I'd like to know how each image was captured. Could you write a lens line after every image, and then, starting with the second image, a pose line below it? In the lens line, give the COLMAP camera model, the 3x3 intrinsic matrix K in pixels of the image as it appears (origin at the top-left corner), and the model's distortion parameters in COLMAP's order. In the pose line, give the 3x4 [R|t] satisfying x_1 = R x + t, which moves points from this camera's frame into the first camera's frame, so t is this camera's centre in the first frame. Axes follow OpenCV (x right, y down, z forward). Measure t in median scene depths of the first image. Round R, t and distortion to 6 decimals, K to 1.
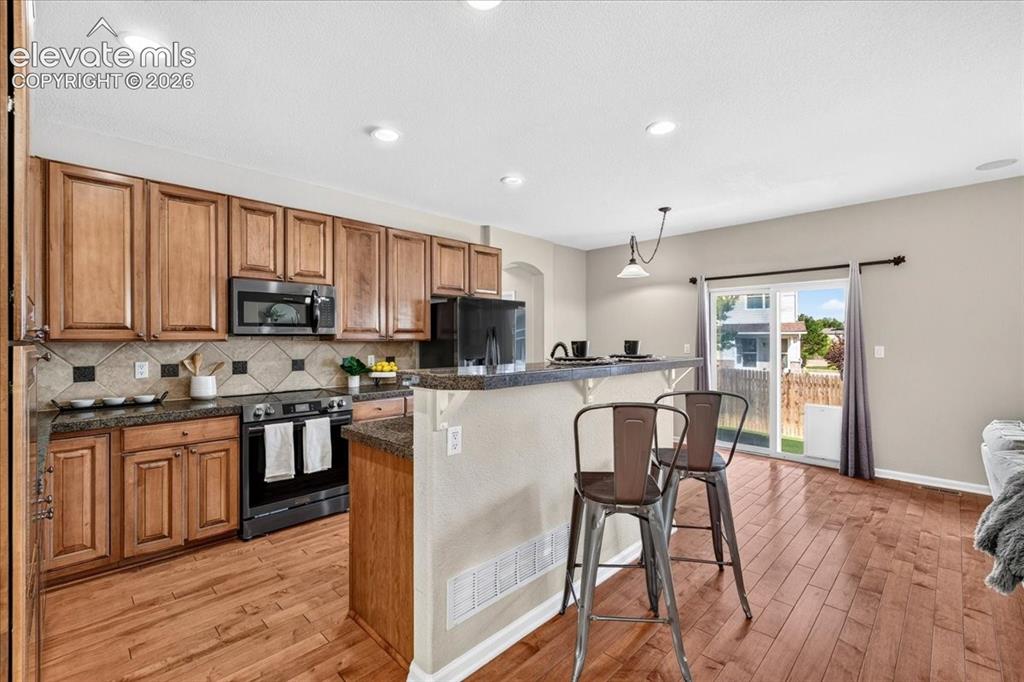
lens RADIAL K [[454.6, 0, 509.2], [0, 454.6, 342.2], [0, 0, 1]] dist [0.000482, -0.000729]
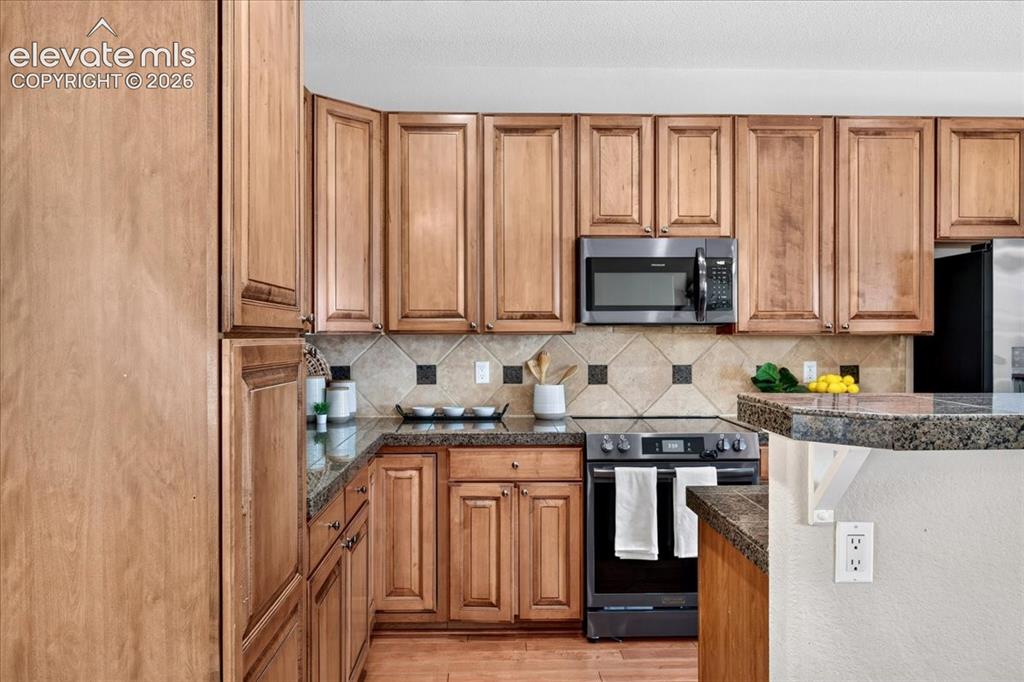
lens RADIAL K [[783.0, 0, 511.0], [0, 783.0, 340.6], [0, 0, 1]] dist [-0.007660, 0.004149]
pose [[0.716085, 0.010258, -0.697938, 0.115216], [-0.006465, 0.999947, 0.008064, -0.001247], [0.697983, -0.001262, 0.716113, 0.120403]]
